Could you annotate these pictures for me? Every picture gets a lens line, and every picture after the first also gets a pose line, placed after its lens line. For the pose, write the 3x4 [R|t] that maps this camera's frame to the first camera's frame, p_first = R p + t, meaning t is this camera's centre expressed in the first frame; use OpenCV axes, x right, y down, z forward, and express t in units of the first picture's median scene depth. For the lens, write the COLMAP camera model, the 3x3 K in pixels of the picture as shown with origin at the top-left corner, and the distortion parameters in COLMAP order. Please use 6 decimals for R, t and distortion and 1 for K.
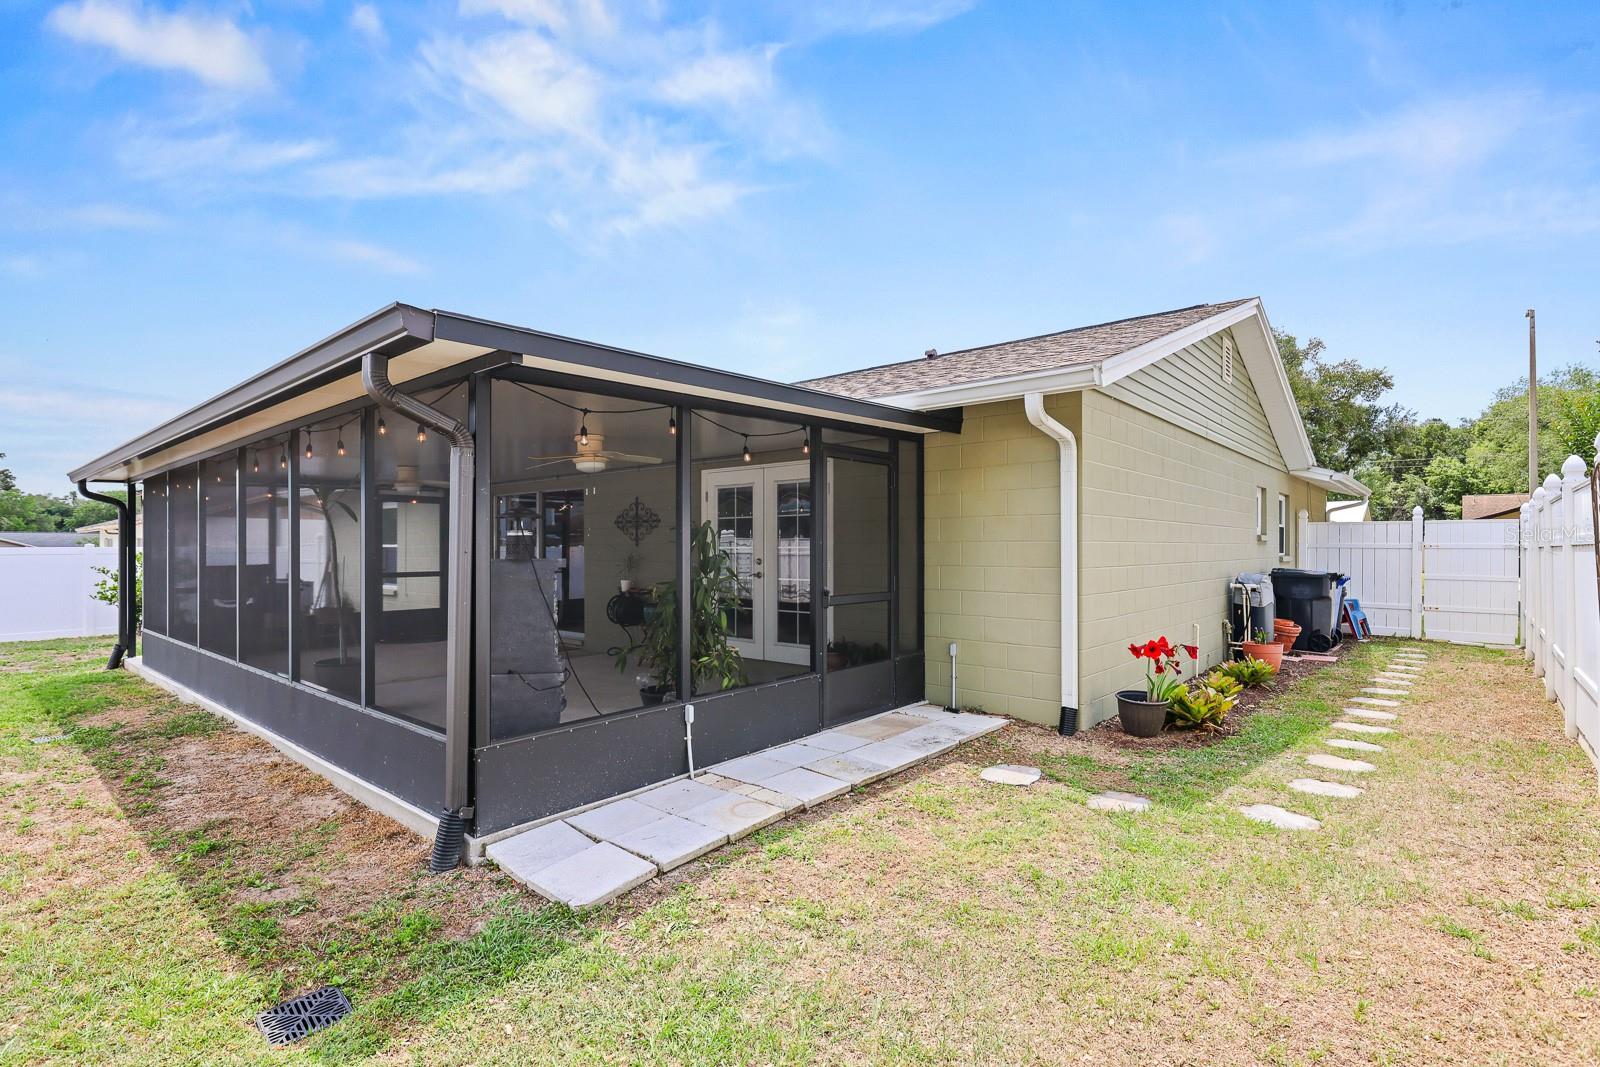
lens RADIAL K [[748.8, 0, 787.2], [0, 748.8, 533.5], [0, 0, 1]] dist [0.002087, 0.000779]
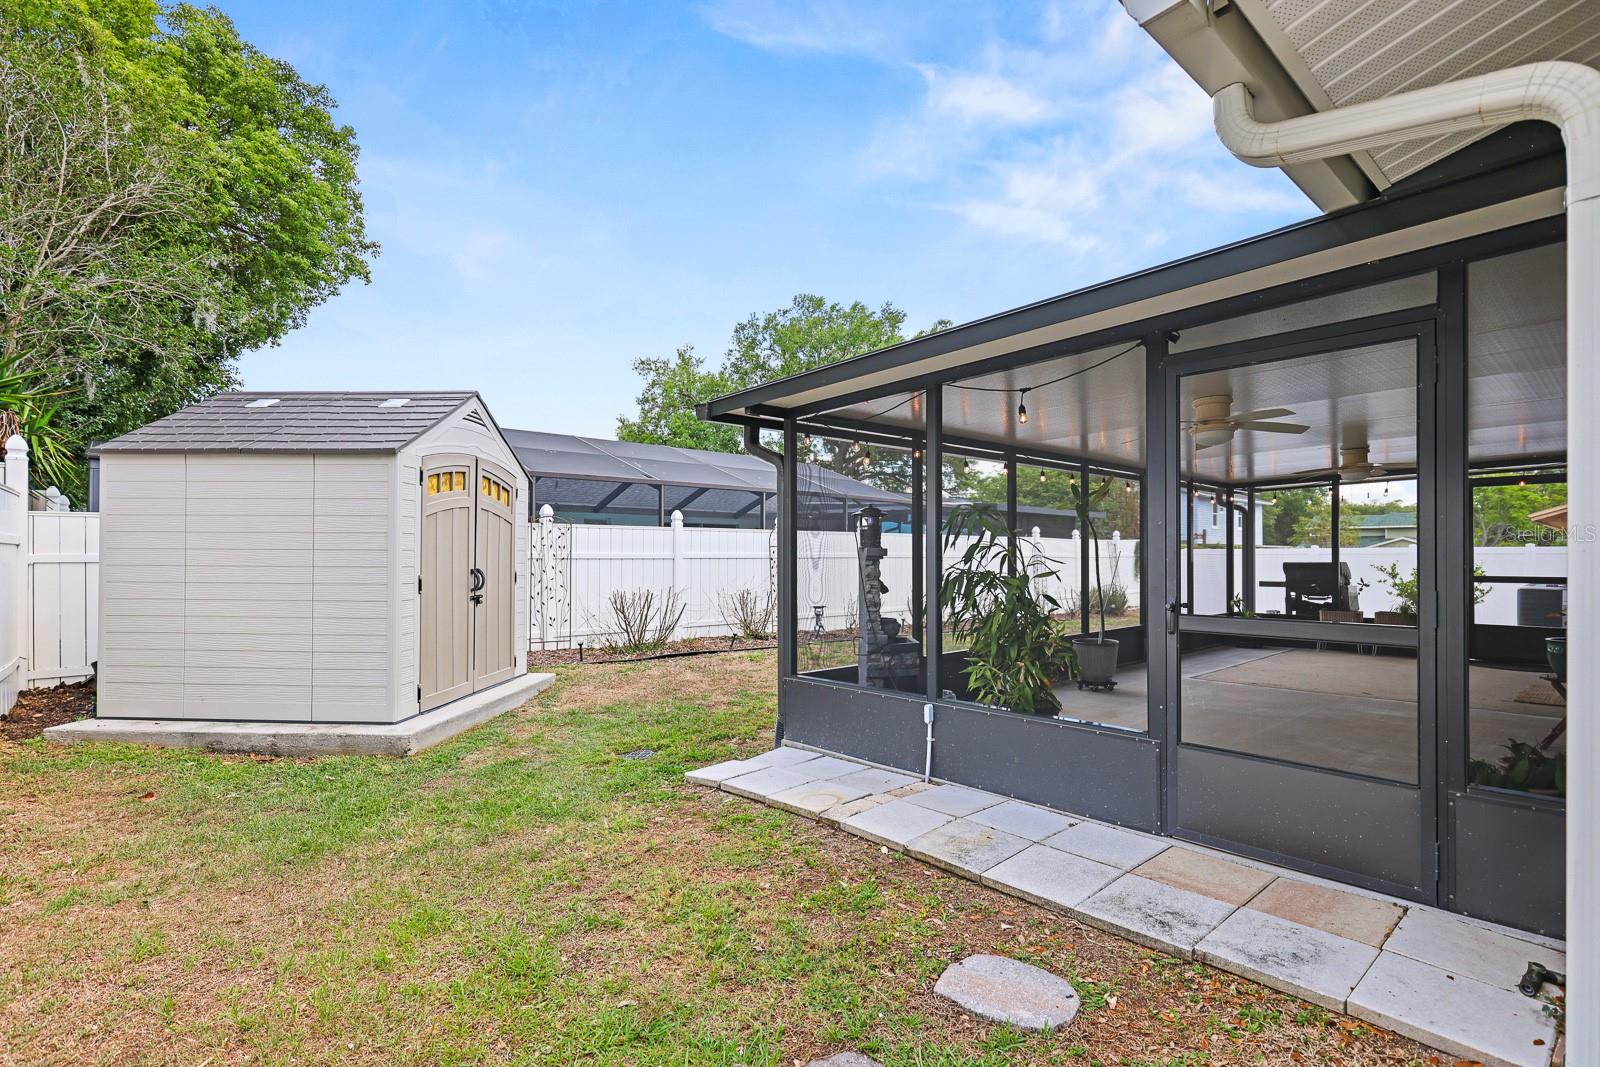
lens RADIAL K [[748.8, 0, 804.5], [0, 748.8, 544.0], [0, 0, 1]] dist [0.002087, 0.000779]
pose [[-0.078051, -0.004699, -0.996938, 0.634757], [0.014756, 0.999874, -0.005868, 0.028161], [0.996840, -0.015168, -0.077972, 0.728835]]
